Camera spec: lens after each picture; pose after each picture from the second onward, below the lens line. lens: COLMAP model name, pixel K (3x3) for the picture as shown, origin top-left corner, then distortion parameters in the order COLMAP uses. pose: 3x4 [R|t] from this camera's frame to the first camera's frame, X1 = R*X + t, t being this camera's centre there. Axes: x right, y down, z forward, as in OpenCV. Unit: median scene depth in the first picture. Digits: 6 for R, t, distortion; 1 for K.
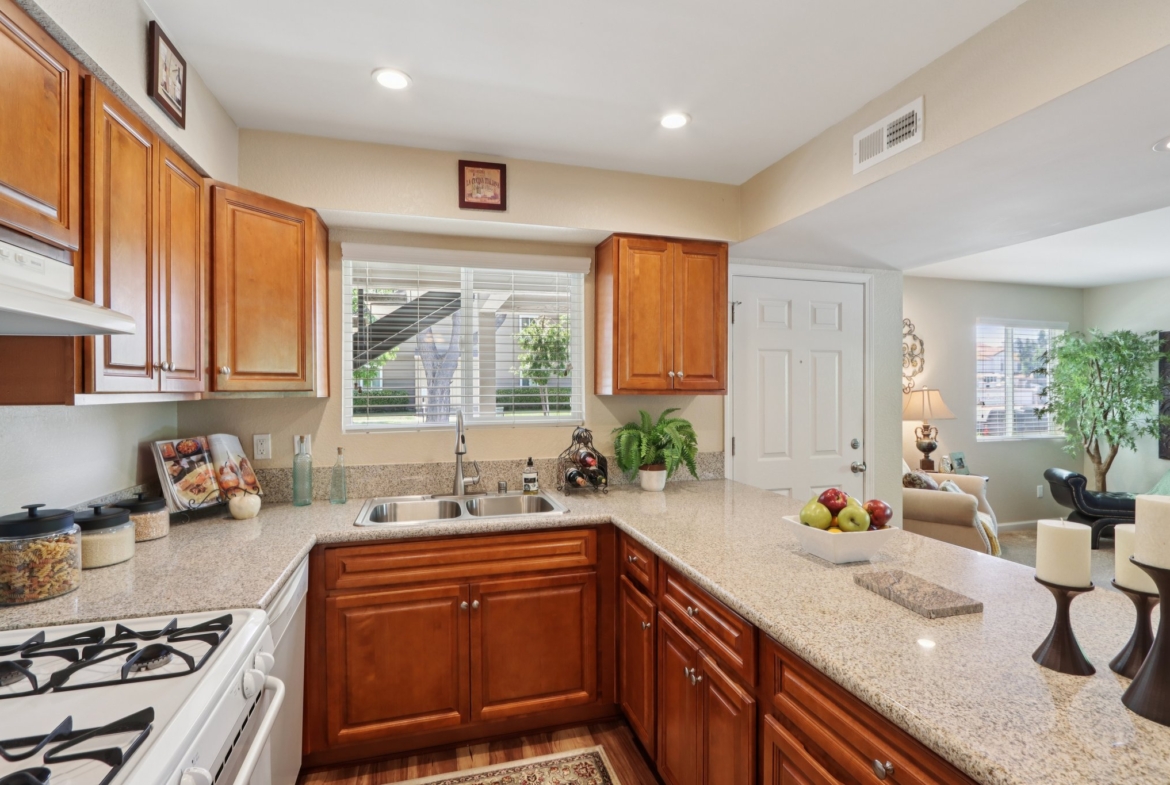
lens RADIAL K [[559.6, 0, 592.8], [0, 559.6, 392.1], [0, 0, 1]] dist [-0.006326, -0.000083]
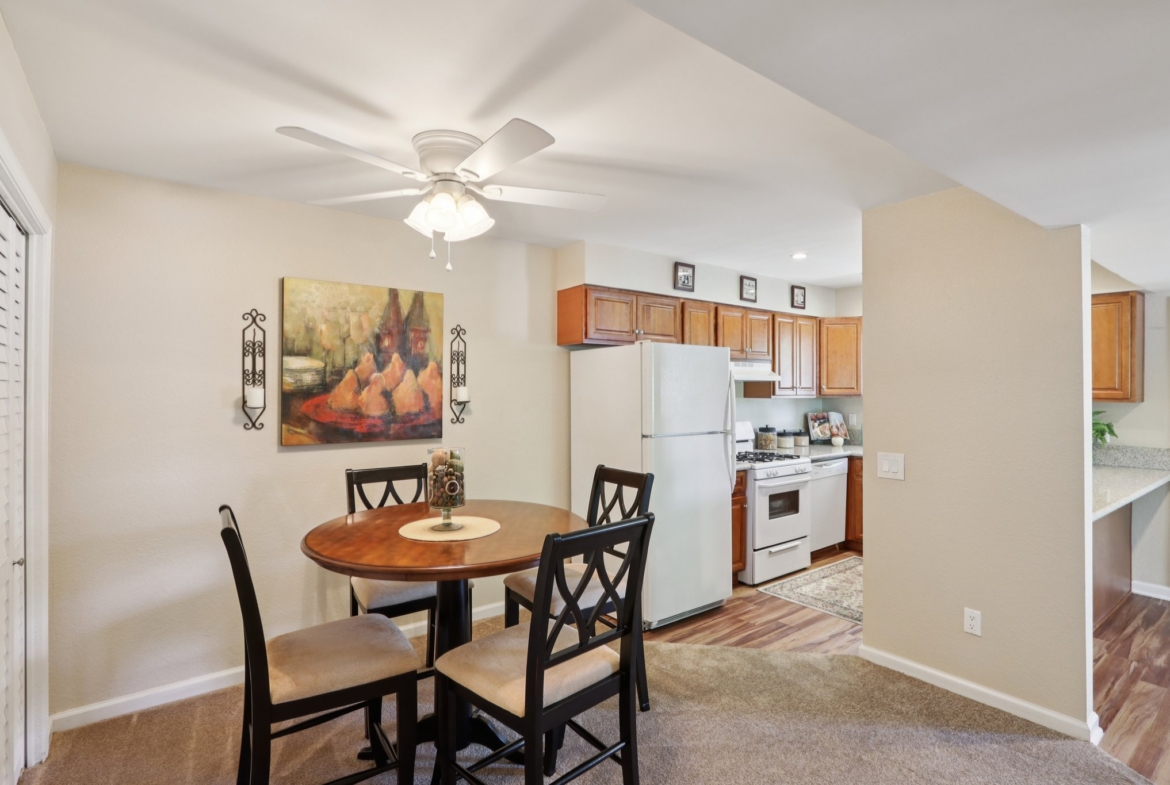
lens RADIAL K [[578.6, 0, 582.1], [0, 578.6, 379.3], [0, 0, 1]] dist [-0.014929, -0.000156]
pose [[0.354864, -0.008994, -0.934875, 1.240600], [-0.009633, 0.999865, -0.013276, -0.022799], [0.934868, 0.013717, 0.354730, -0.876740]]
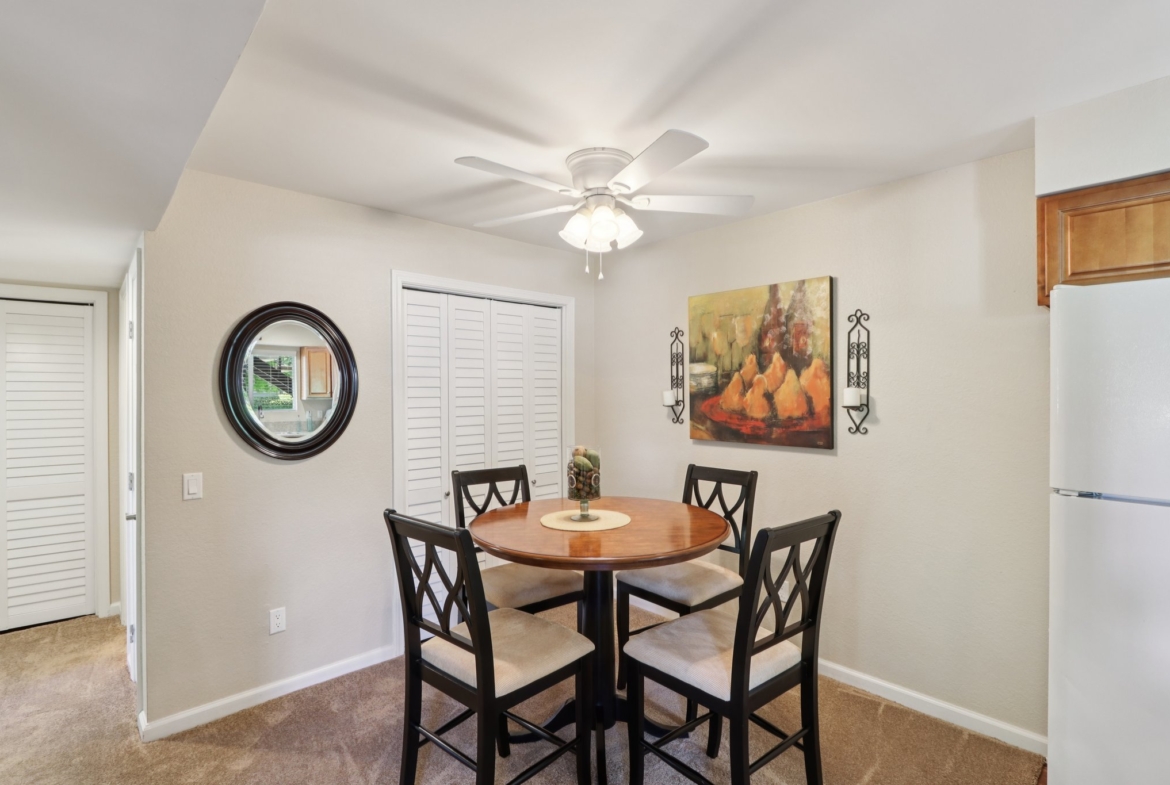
lens RADIAL K [[559.6, 0, 592.8], [0, 559.6, 392.1], [0, 0, 1]] dist [-0.006326, -0.000083]
pose [[-0.891231, 0.009775, -0.453443, 0.733574], [0.005141, 0.999921, 0.011452, -0.027395], [0.453520, 0.007875, -0.891211, 0.119641]]
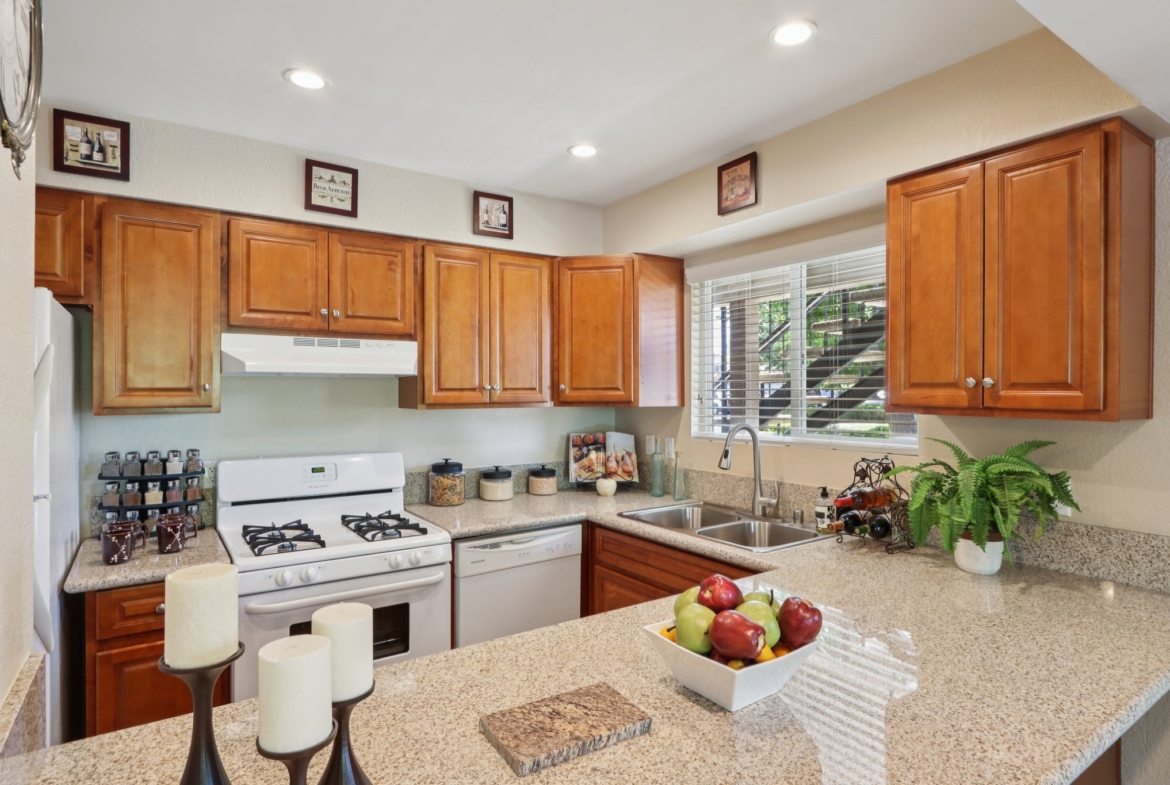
lens RADIAL K [[631.8, 0, 585.0], [0, 631.8, 392.5], [0, 0, 1]] dist [-0.004053, -0.000206]
pose [[0.306377, 0.004097, -0.951901, 0.738650], [-0.003102, 0.999990, 0.003306, -0.024820], [0.951905, 0.001940, 0.306386, 0.441565]]
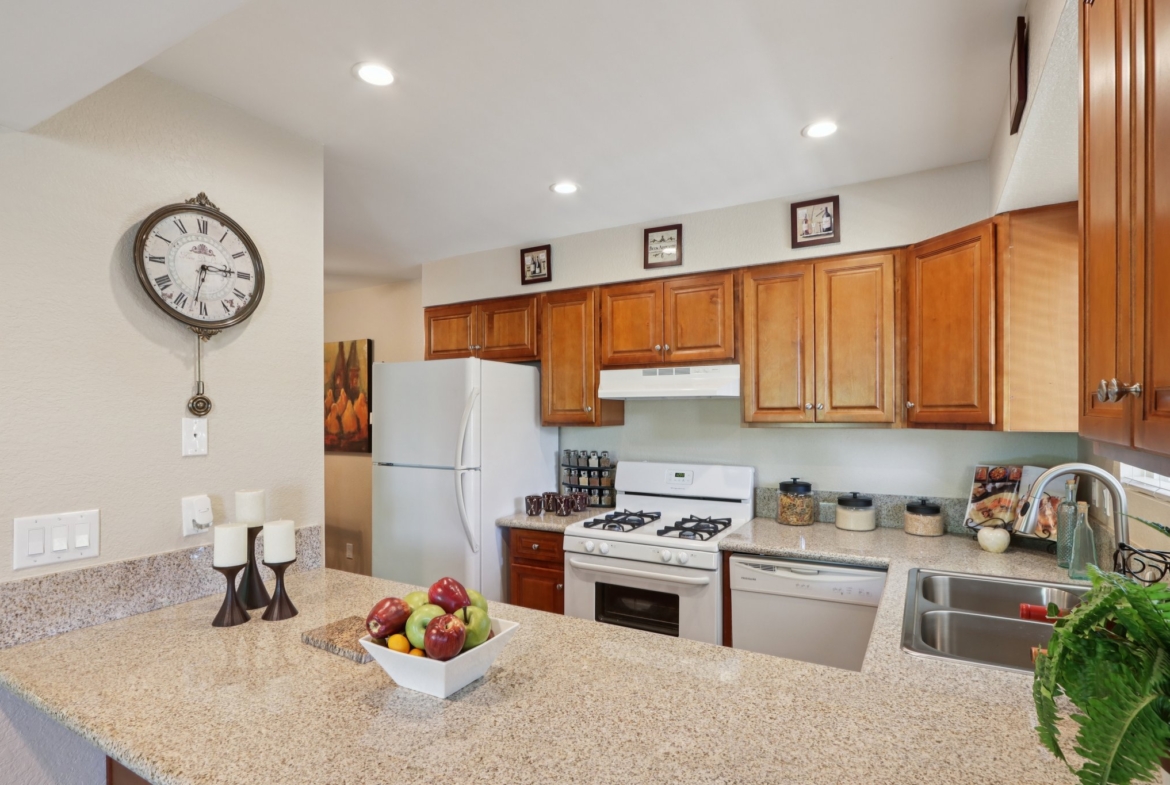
lens RADIAL K [[596.7, 0, 587.0], [0, 596.7, 417.1], [0, 0, 1]] dist [-0.009371, 0.000543]
pose [[-0.724618, 0.013979, -0.689009, 0.565904], [0.006060, 0.999885, 0.013913, -0.027668], [0.689124, 0.005906, -0.724619, 1.154401]]
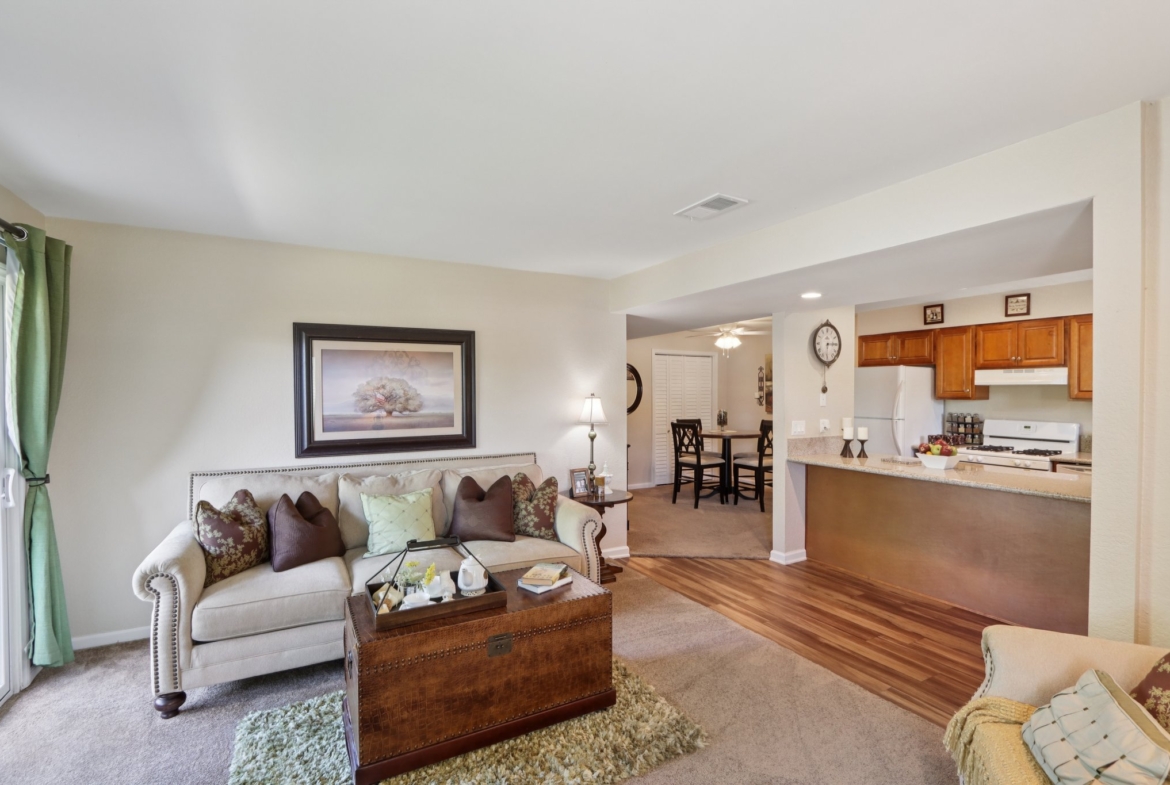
lens RADIAL K [[546.2, 0, 594.0], [0, 546.2, 397.3], [0, 0, 1]] dist [-0.004419, -0.000369]
pose [[-0.973548, 0.007611, -0.228355, 1.714415], [0.003988, 0.999859, 0.016324, -0.042820], [0.228447, 0.014981, -0.973441, 2.079523]]
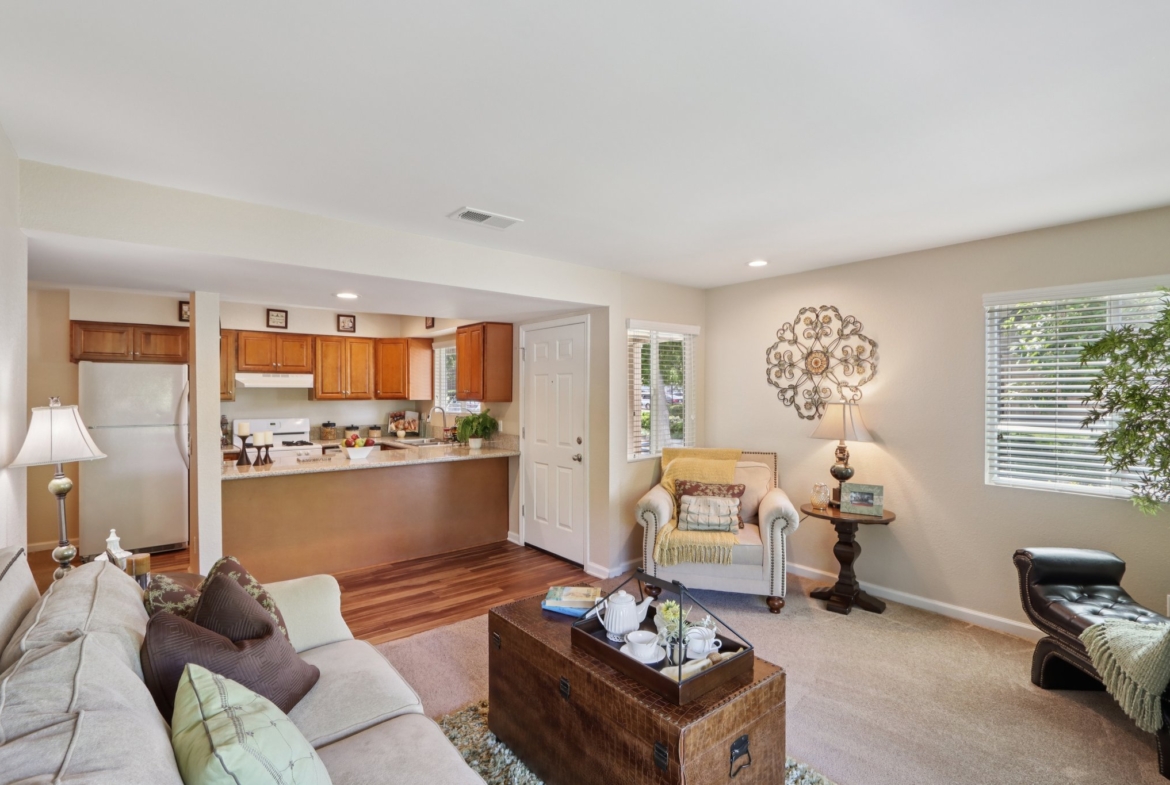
lens RADIAL K [[552.4, 0, 585.0], [0, 552.4, 392.5], [0, 0, 1]] dist [-0.006368, -0.000573]
pose [[0.378540, 0.005167, -0.925571, 2.458936], [-0.004198, 0.999984, 0.003865, -0.043294], [0.925576, 0.002423, 0.378555, 0.709283]]
